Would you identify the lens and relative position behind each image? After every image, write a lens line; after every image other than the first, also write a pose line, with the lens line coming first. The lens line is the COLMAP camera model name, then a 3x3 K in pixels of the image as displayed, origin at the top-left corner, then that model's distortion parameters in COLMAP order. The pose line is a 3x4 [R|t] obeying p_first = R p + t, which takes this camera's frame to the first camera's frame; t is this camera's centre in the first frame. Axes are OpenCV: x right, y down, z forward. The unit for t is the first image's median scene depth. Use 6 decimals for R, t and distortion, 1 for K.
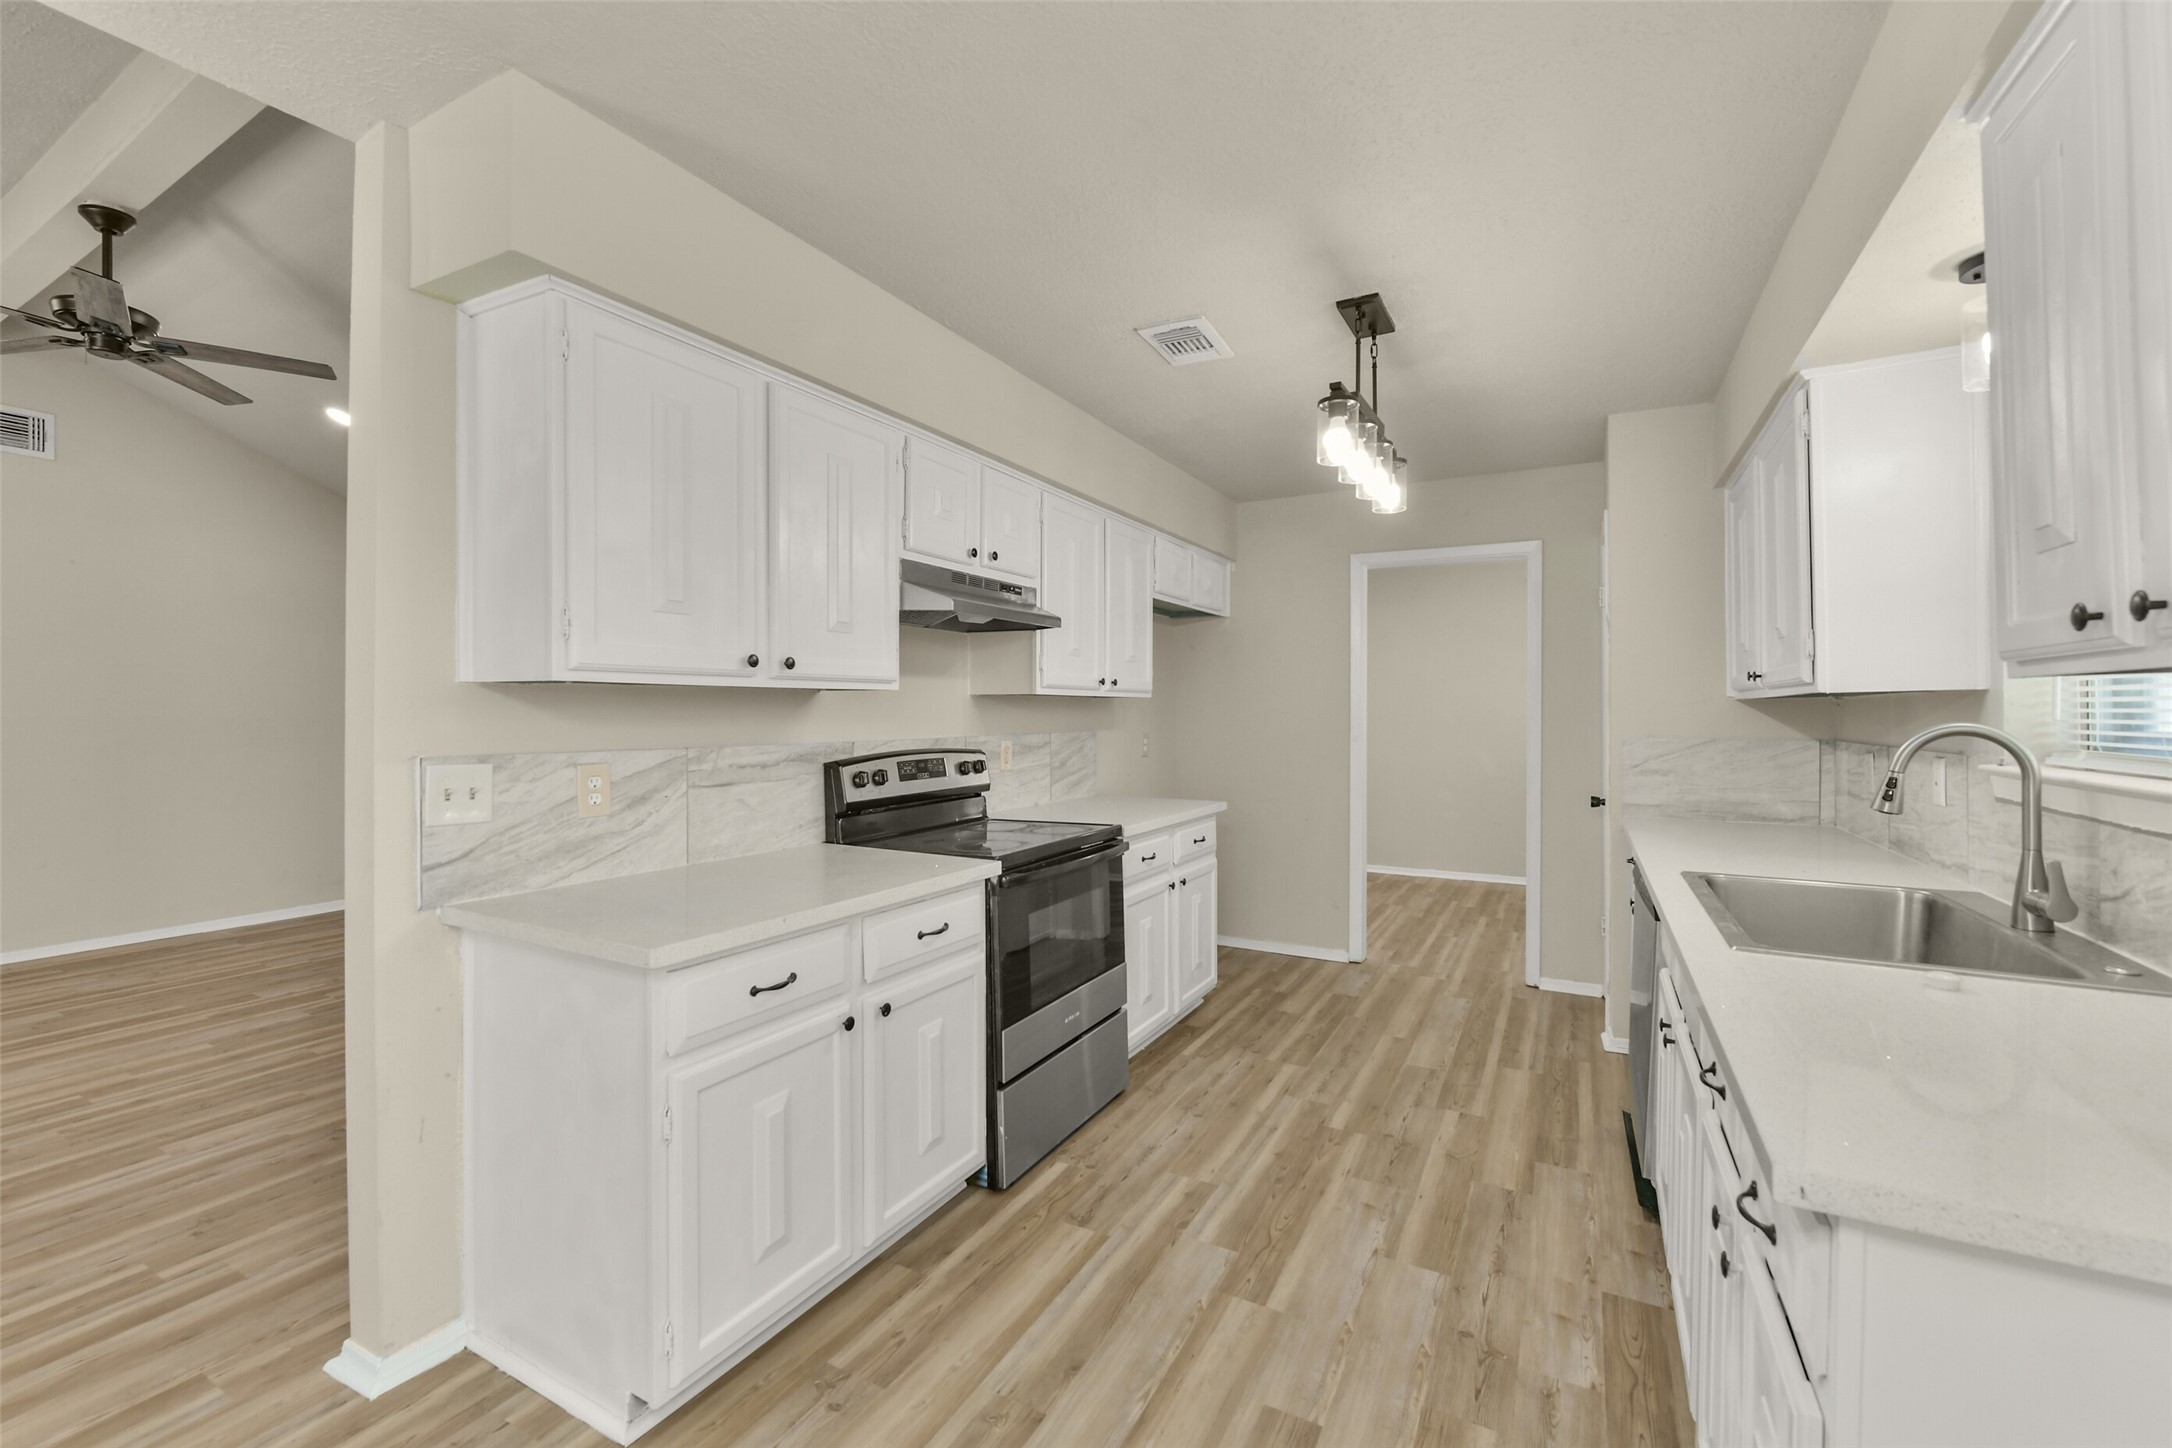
lens RADIAL K [[892.8, 0, 1086.0], [0, 892.8, 724.0], [0, 0, 1]] dist [-0.009144, -0.000215]
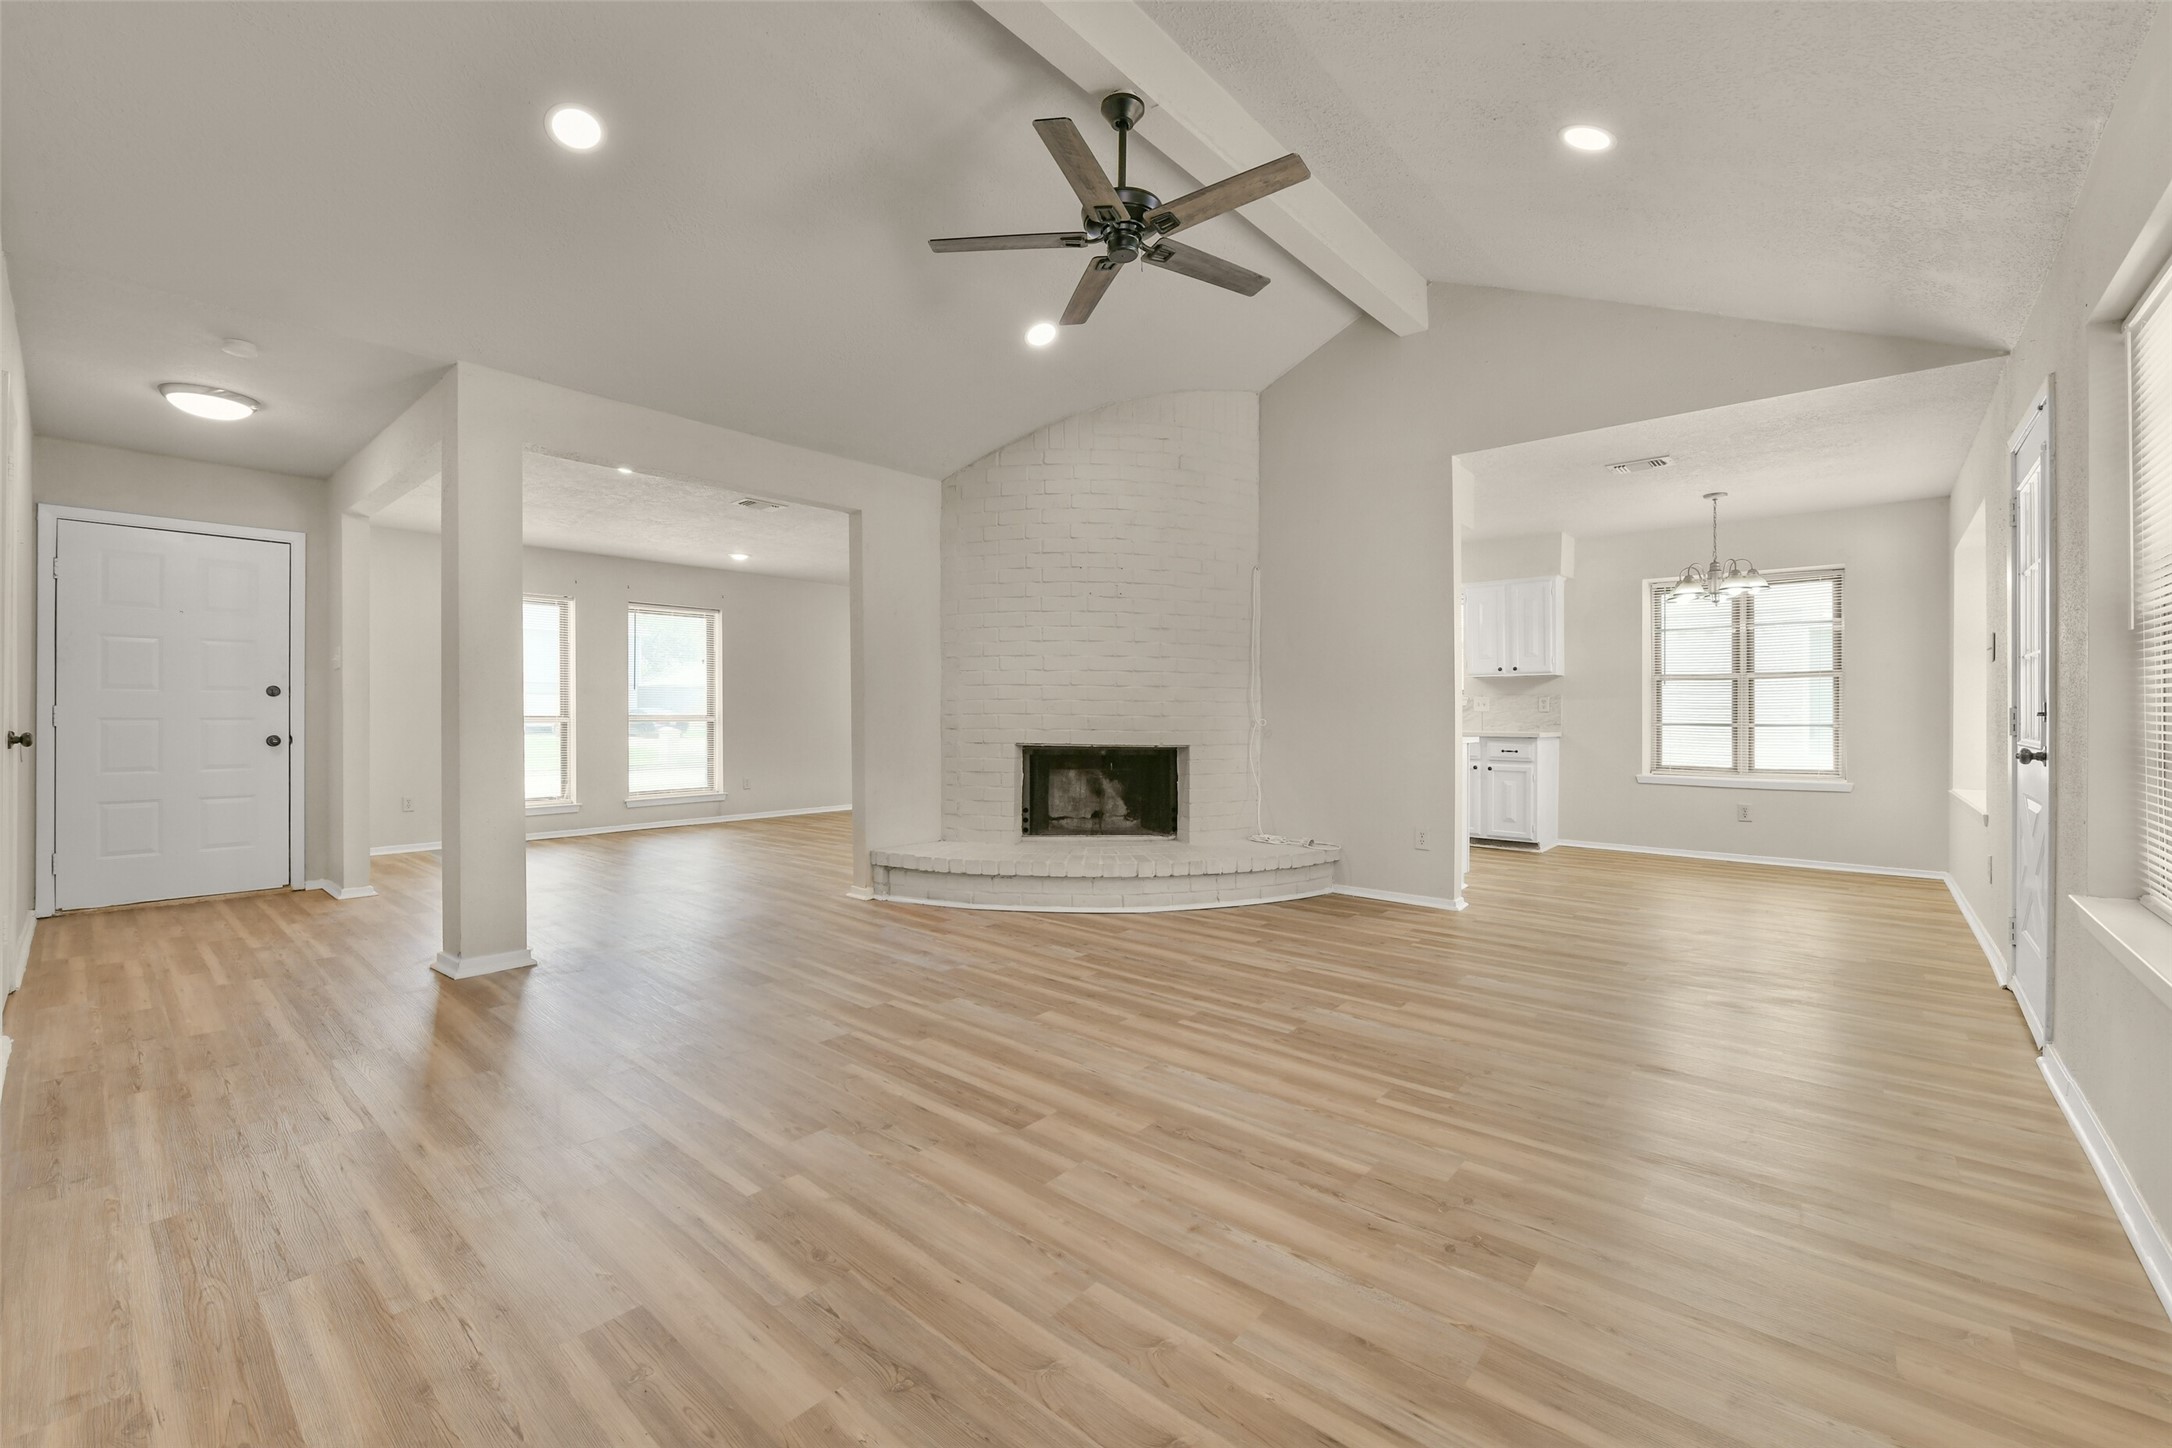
lens RADIAL K [[887.7, 0, 1092.5], [0, 887.7, 722.3], [0, 0, 1]] dist [-0.005727, -0.000444]
pose [[0.200608, -0.008270, 0.979637, -2.416089], [0.012762, 0.999902, 0.005828, 0.084931], [-0.979588, 0.011333, 0.200694, 1.002315]]
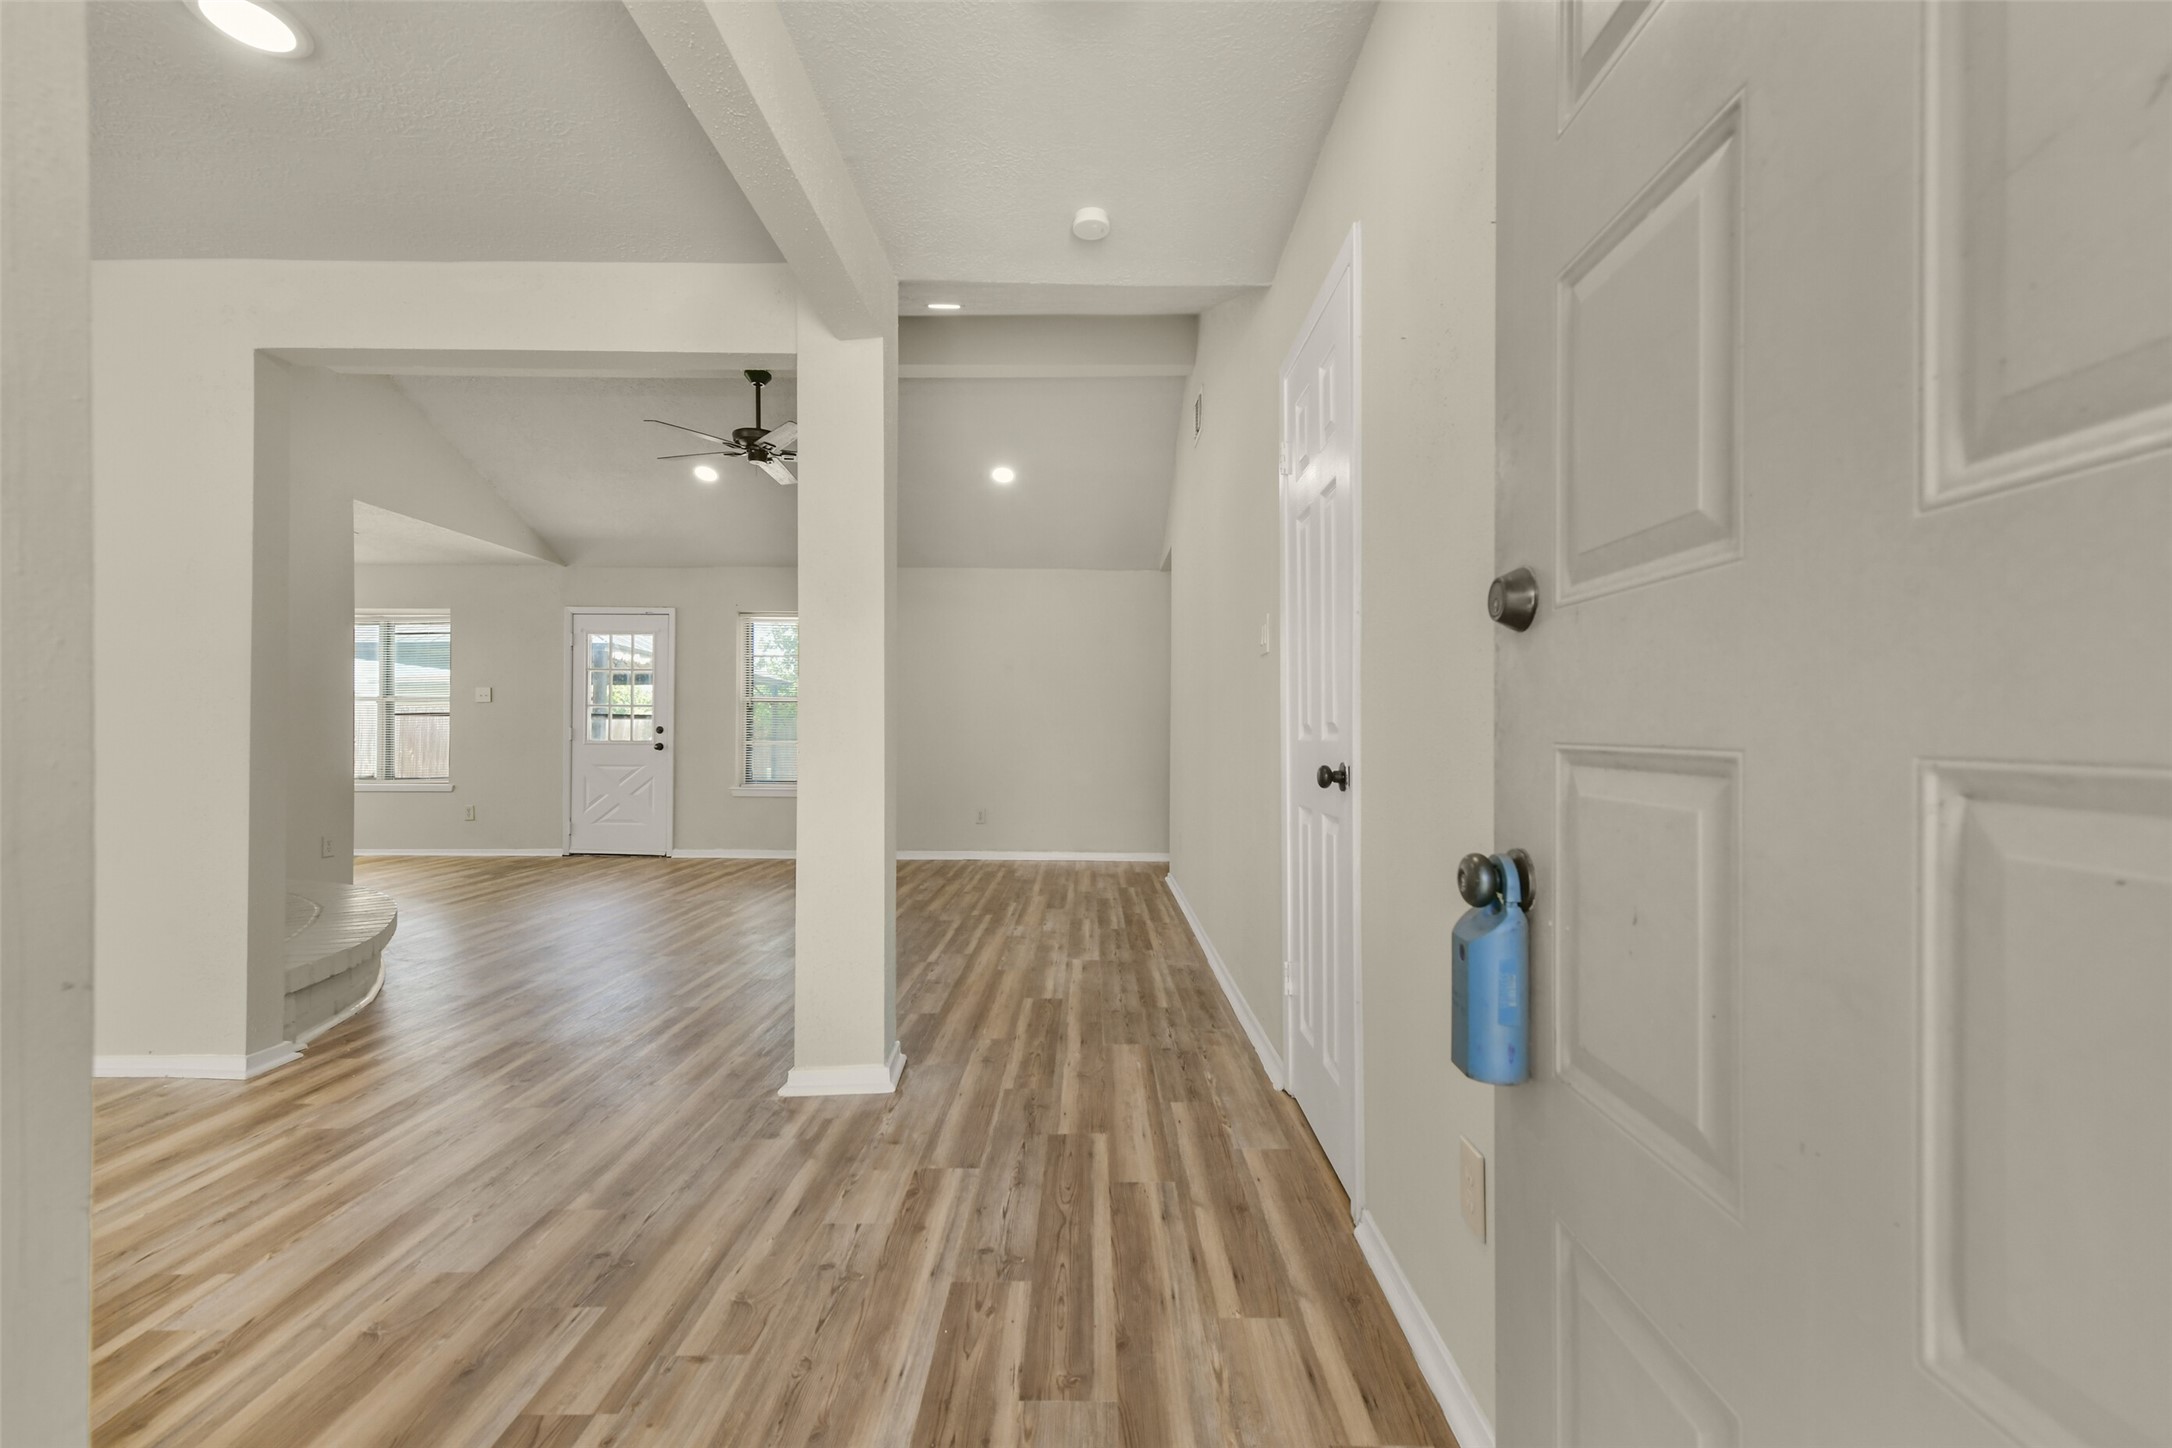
lens RADIAL K [[887.7, 0, 1092.5], [0, 887.7, 722.3], [0, 0, 1]] dist [-0.005727, -0.000444]
pose [[-0.871923, -0.010460, -0.489530, -1.014781], [-0.010317, 0.999942, -0.002991, 0.062199], [0.489533, 0.002443, -0.871981, 3.200519]]
